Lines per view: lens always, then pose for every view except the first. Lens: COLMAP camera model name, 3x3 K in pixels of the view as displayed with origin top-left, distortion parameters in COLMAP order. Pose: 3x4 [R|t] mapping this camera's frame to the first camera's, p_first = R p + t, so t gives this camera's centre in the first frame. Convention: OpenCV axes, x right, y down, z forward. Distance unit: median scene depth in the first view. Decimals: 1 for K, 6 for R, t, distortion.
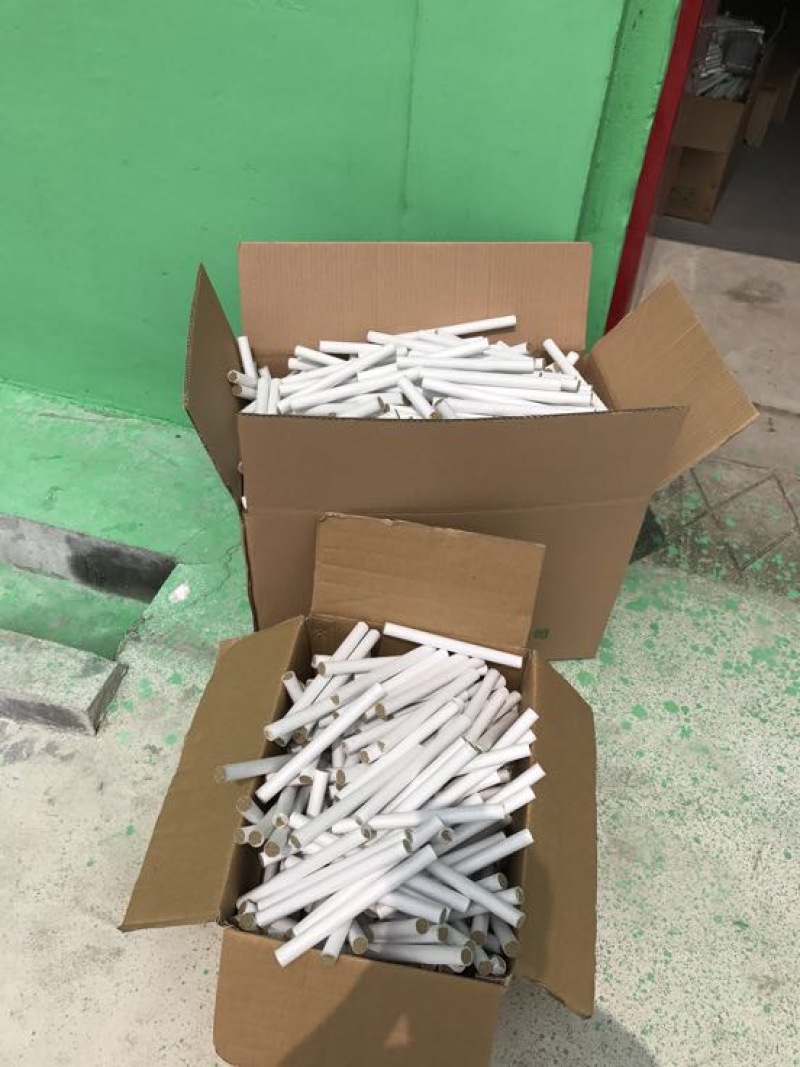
lens RADIAL K [[861.2, 0, 402.3], [0, 861.2, 525.8], [0, 0, 1]] dist [0.060182, -0.071131]
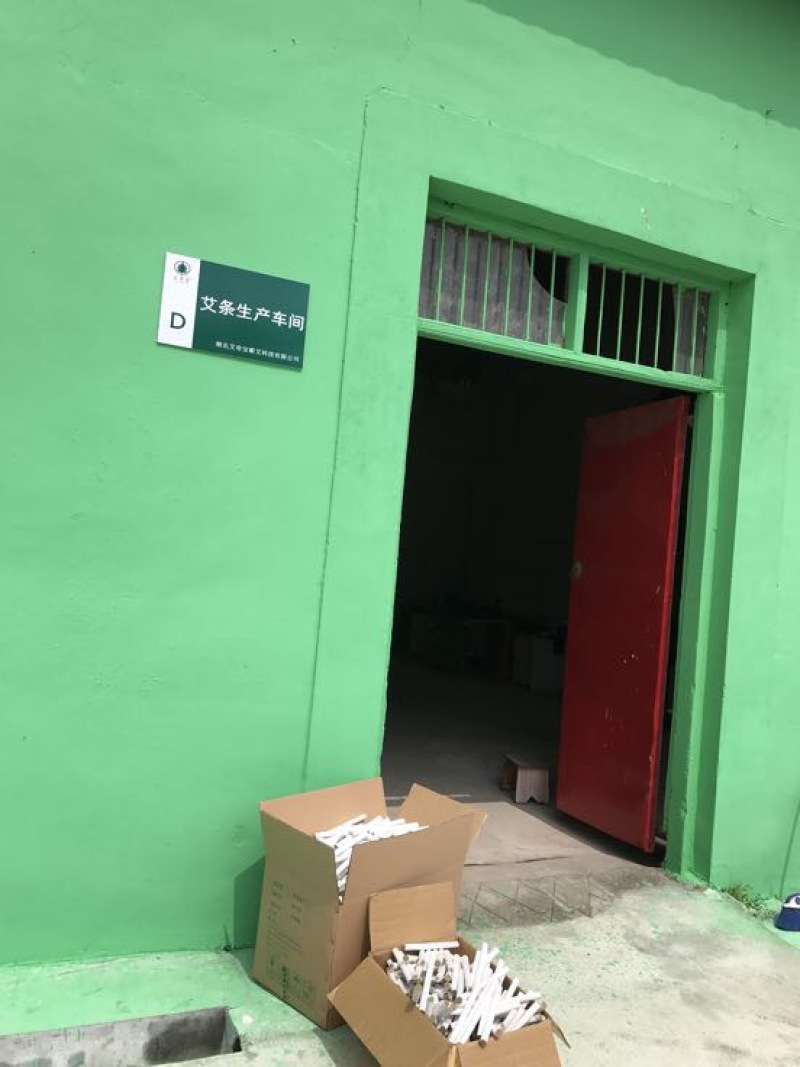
lens RADIAL K [[861.2, 0, 402.3], [0, 861.2, 525.8], [0, 0, 1]] dist [0.060182, -0.071131]
pose [[0.763702, 0.016010, 0.645370, -1.051802], [0.407848, 0.762956, -0.501556, 0.294845], [-0.500419, 0.646252, 0.576142, -0.671662]]
